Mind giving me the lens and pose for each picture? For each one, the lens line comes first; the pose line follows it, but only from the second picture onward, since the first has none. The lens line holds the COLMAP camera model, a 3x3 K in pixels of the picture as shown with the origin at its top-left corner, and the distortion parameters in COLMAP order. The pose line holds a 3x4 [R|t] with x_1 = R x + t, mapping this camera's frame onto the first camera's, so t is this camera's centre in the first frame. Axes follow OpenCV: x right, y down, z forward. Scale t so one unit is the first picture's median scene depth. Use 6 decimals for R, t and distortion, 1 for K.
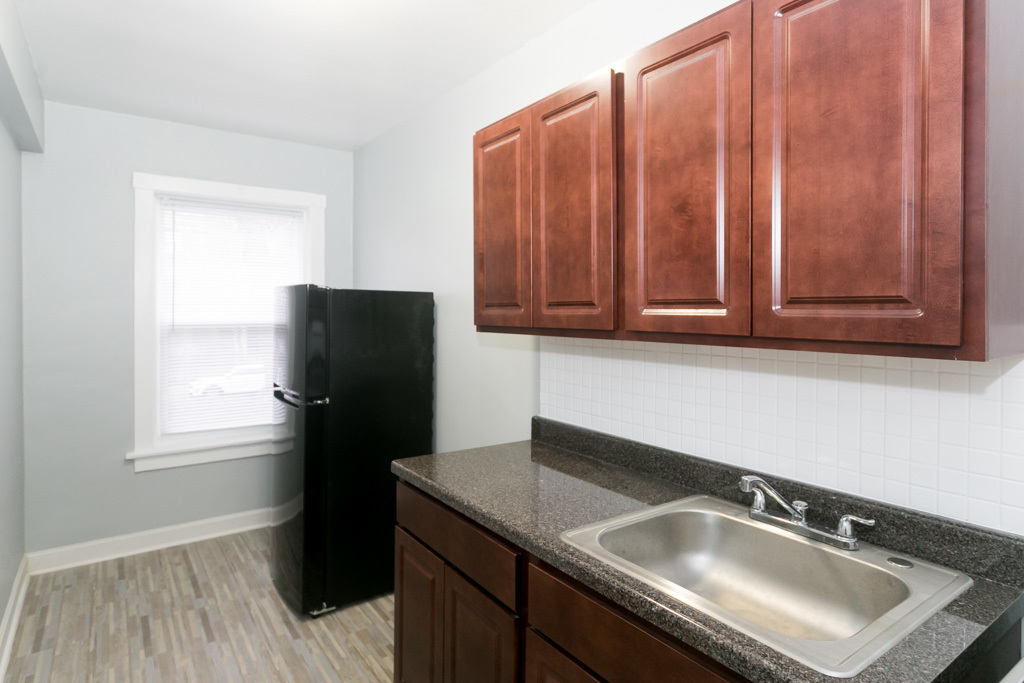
lens RADIAL K [[555.5, 0, 545.8], [0, 555.5, 319.5], [0, 0, 1]] dist [0.000328, 0.001577]
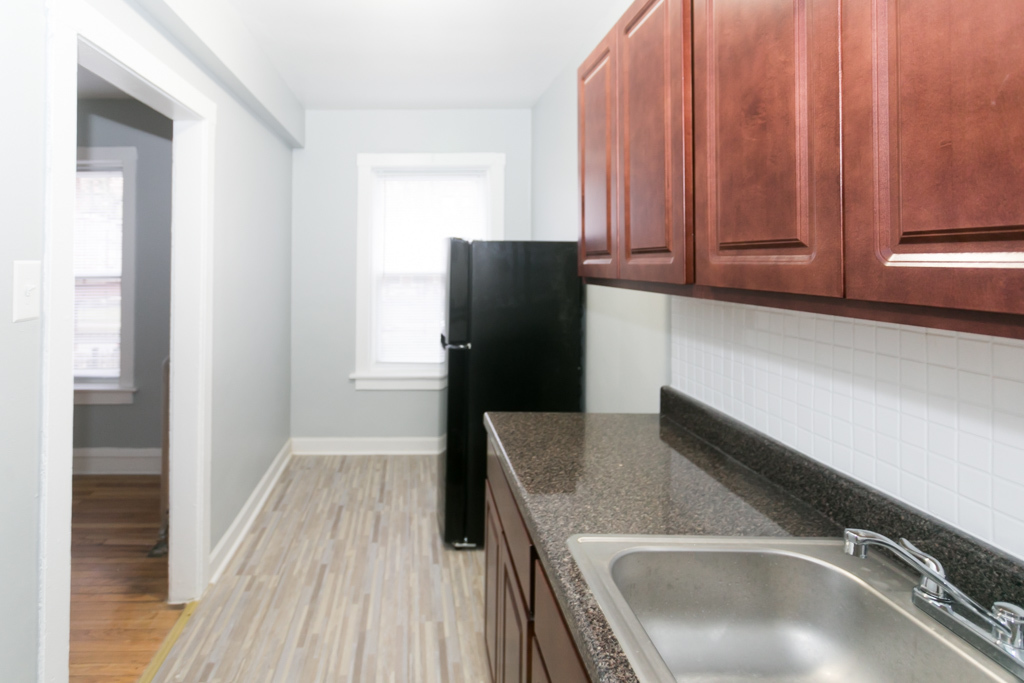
lens RADIAL K [[546.2, 0, 474.9], [0, 546.2, 256.4], [0, 0, 1]] dist [0.000368, 0.001718]
pose [[0.801538, -0.011626, -0.597830, 0.268879], [-0.003265, 0.999711, -0.023819, -0.000231], [0.597935, 0.021044, 0.801269, 0.185277]]
